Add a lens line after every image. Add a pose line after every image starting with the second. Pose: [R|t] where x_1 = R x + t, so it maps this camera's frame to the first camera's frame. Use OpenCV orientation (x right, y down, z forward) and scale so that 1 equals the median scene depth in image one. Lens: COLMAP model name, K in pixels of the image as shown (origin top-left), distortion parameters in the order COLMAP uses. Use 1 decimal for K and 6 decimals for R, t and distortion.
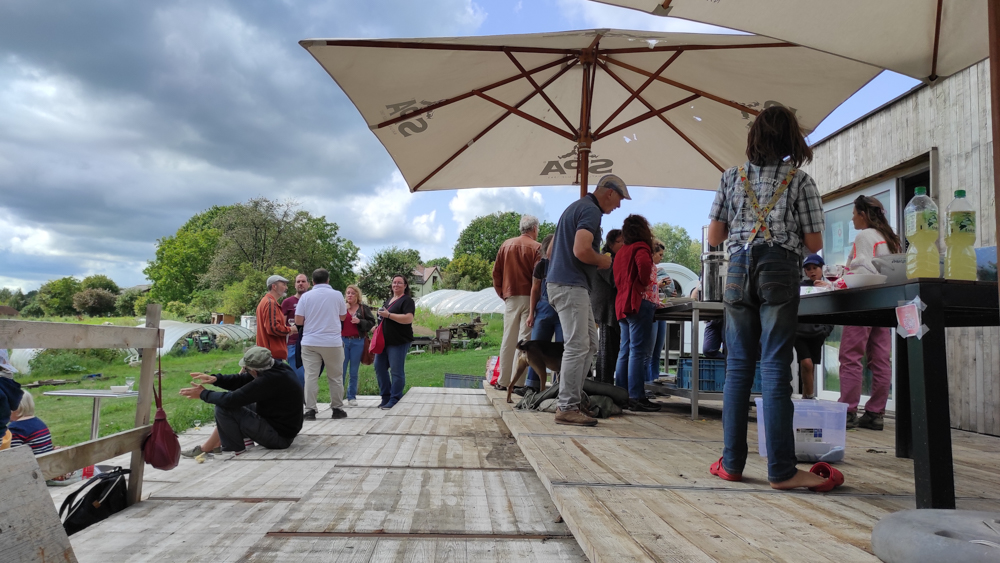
lens RADIAL K [[736.2, 0, 498.6], [0, 736.2, 285.2], [0, 0, 1]] dist [0.064148, -0.058879]
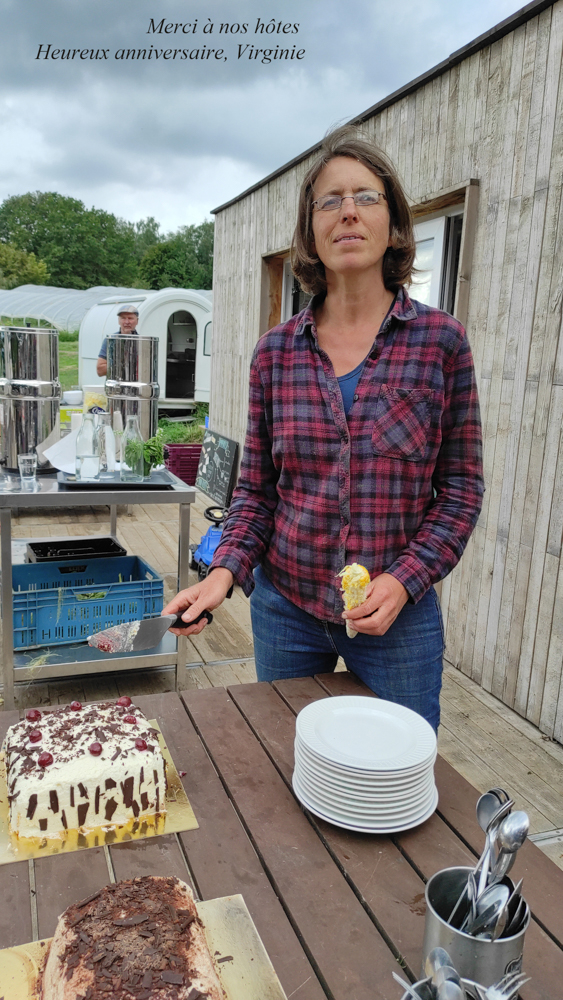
lens RADIAL K [[744.8, 0, 284.7], [0, 744.8, 503.7], [0, 0, 1]] dist [0.021356, -0.001655]
pose [[0.958343, -0.042013, 0.282513, 0.555012], [-0.040008, 0.959625, 0.278423, -0.202738], [-0.282804, -0.278128, 0.917969, 0.916248]]
